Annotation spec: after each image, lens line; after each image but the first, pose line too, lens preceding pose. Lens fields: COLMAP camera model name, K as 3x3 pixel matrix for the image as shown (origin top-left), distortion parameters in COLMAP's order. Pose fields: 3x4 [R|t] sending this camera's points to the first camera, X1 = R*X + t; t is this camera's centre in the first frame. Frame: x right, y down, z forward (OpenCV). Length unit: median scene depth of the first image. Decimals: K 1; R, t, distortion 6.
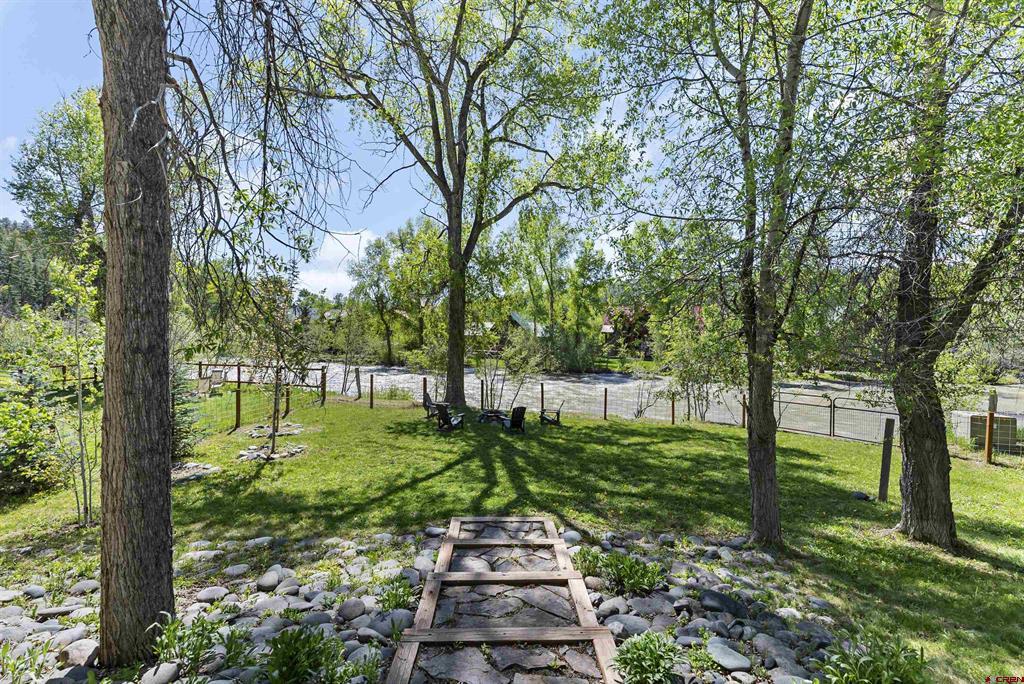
lens RADIAL K [[416.1, 0, 512.0], [0, 416.1, 342.0], [0, 0, 1]] dist [0.001258, 0.000060]
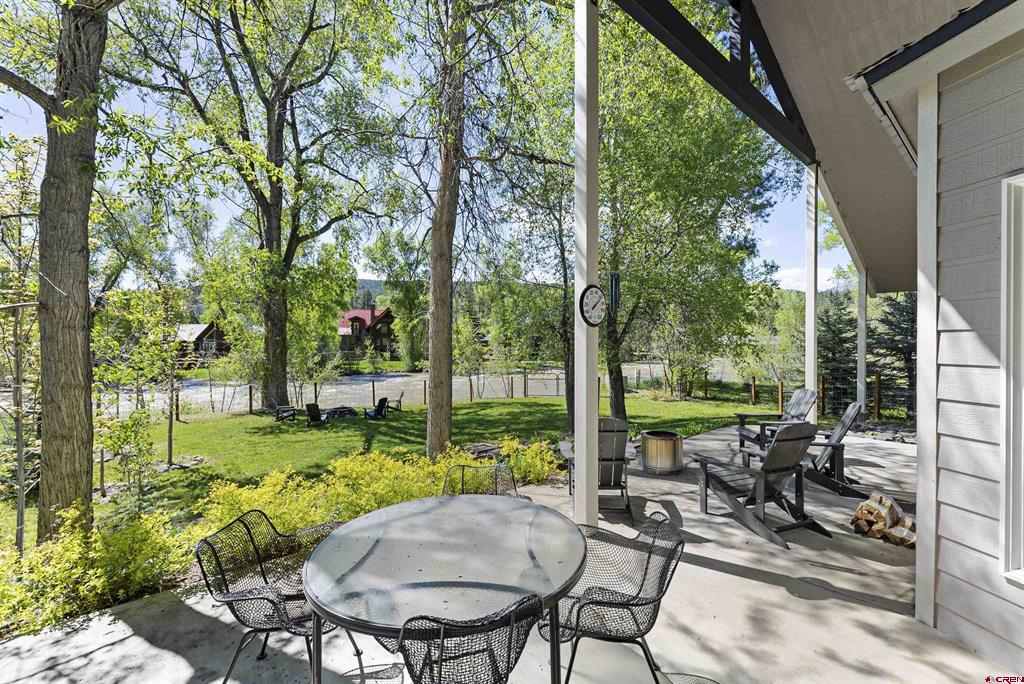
lens RADIAL K [[422.7, 0, 512.0], [0, 422.7, 342.0], [0, 0, 1]] dist [0.000221, -0.000041]
pose [[0.803015, -0.024928, 0.595438, -0.284545], [0.025795, 0.999642, 0.007063, -0.010356], [-0.595401, 0.009687, 0.803370, -0.186153]]
